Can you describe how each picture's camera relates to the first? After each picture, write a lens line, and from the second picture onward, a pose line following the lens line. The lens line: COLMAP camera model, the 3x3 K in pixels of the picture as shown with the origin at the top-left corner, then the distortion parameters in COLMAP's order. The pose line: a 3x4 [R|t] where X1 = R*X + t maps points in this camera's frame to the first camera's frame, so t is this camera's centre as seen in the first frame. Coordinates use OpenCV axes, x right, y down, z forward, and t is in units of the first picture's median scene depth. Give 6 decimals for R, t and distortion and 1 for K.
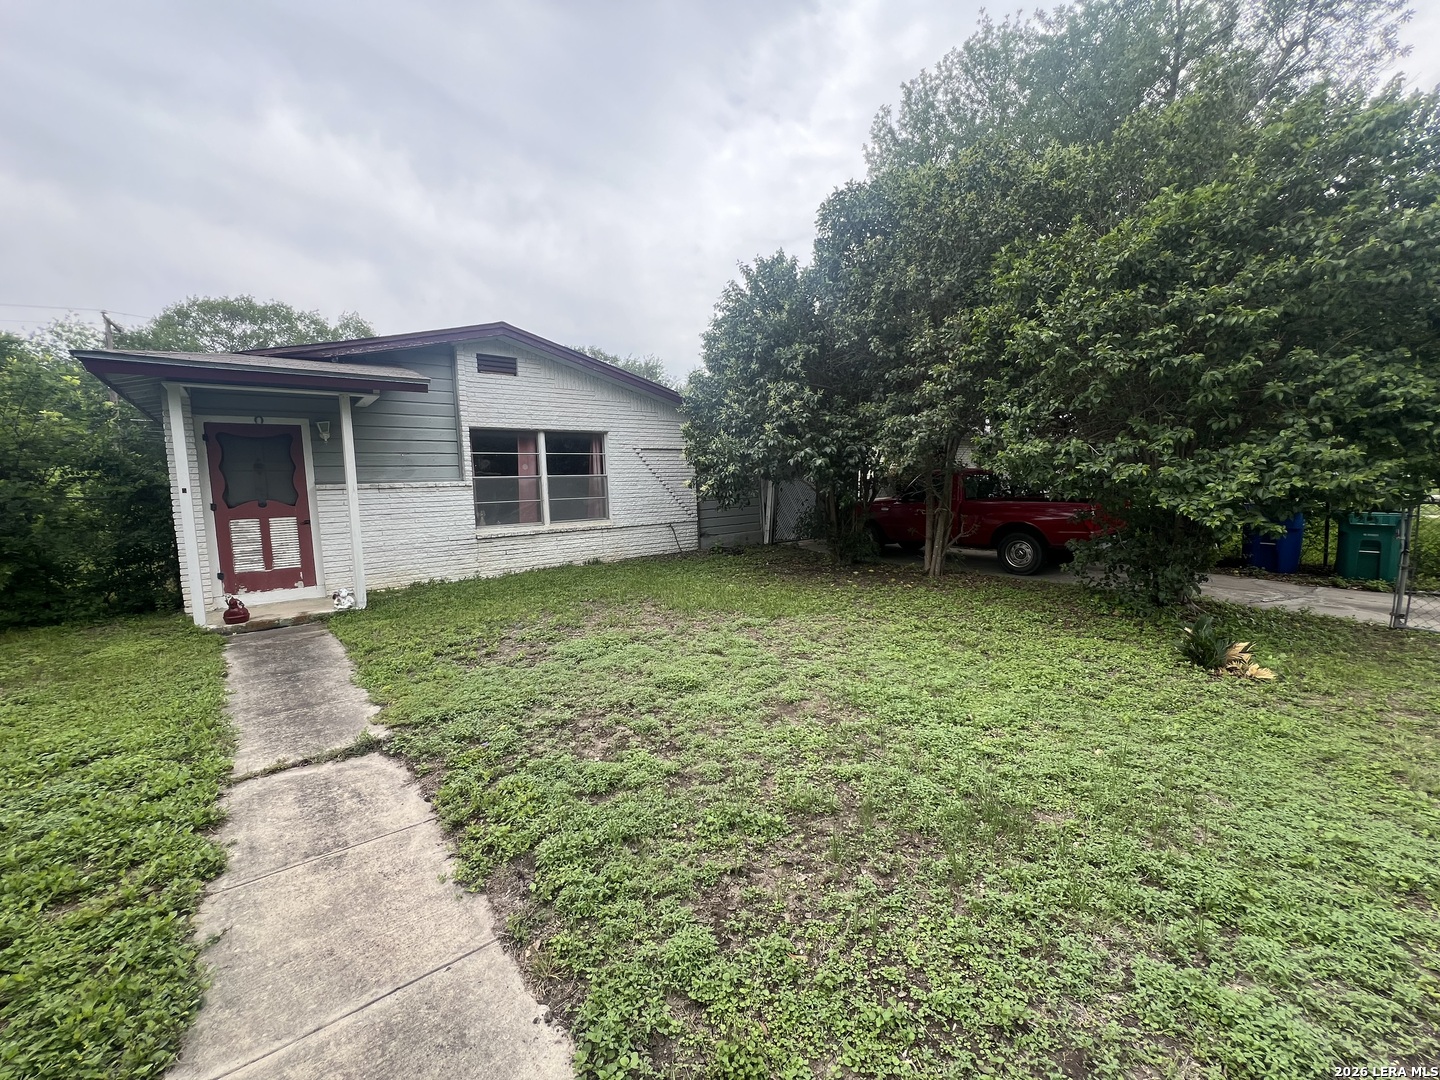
lens RADIAL K [[577.1, 0, 719.7], [0, 577.1, 536.7], [0, 0, 1]] dist [-0.003151, 0.000756]
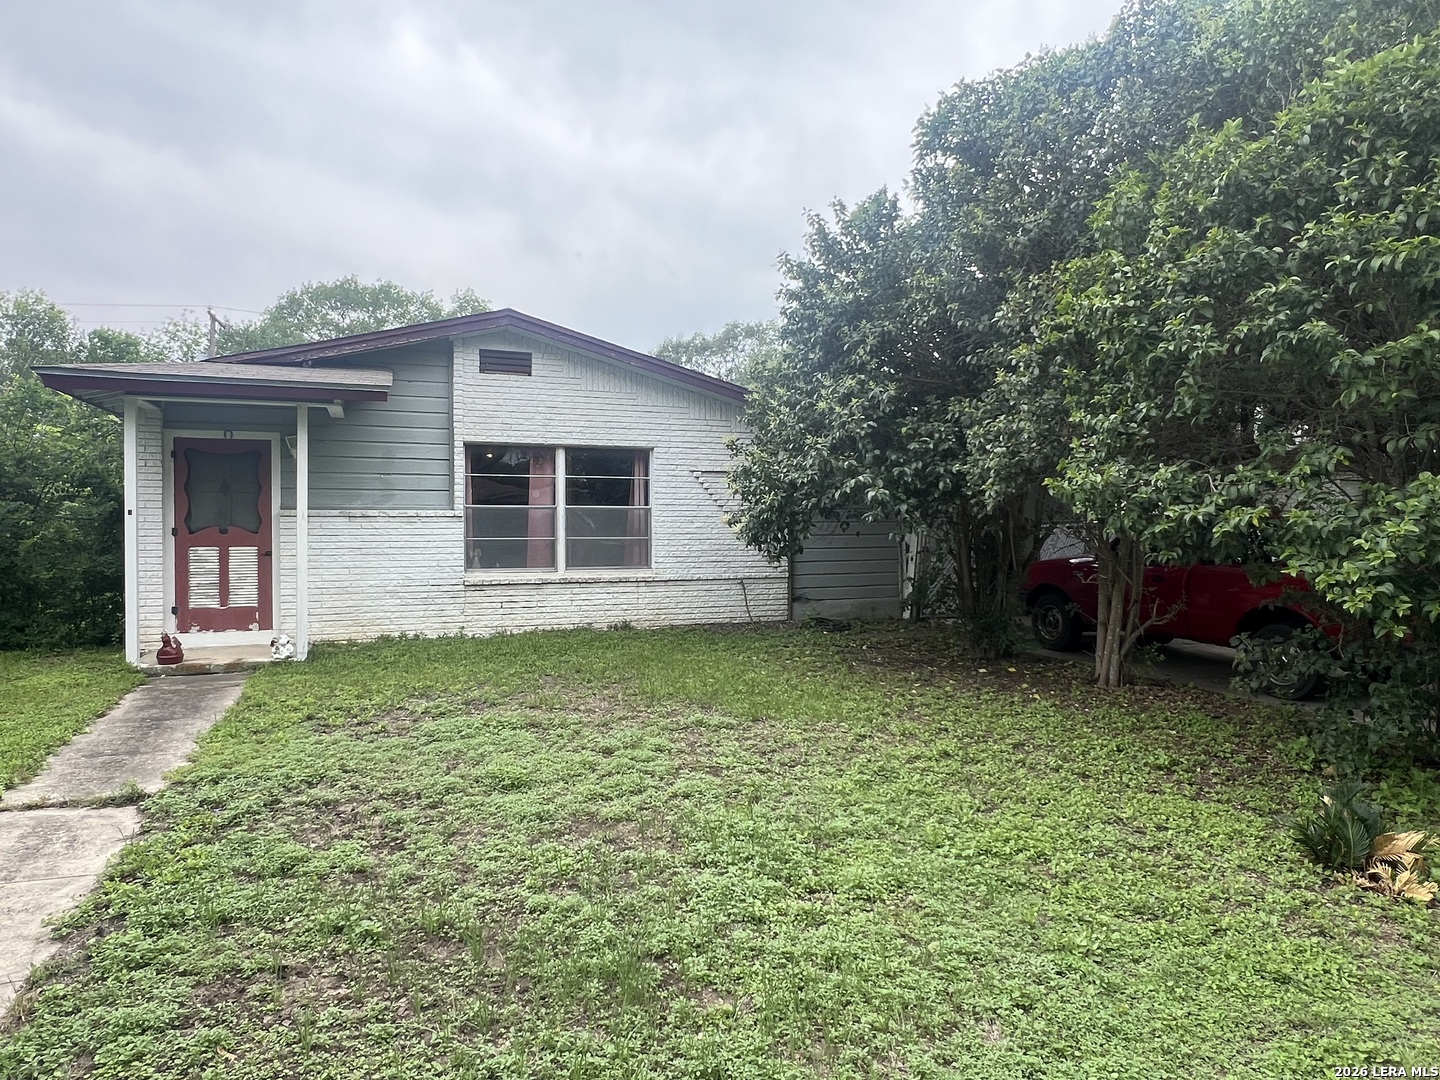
lens RADIAL K [[894.3, 0, 719.6], [0, 894.3, 534.2], [0, 0, 1]] dist [0.002627, -0.000676]
pose [[0.945743, 0.033658, -0.323168, 0.319361], [-0.058719, 0.995948, -0.068113, -0.002920], [0.319566, 0.083393, 0.943887, -0.028426]]
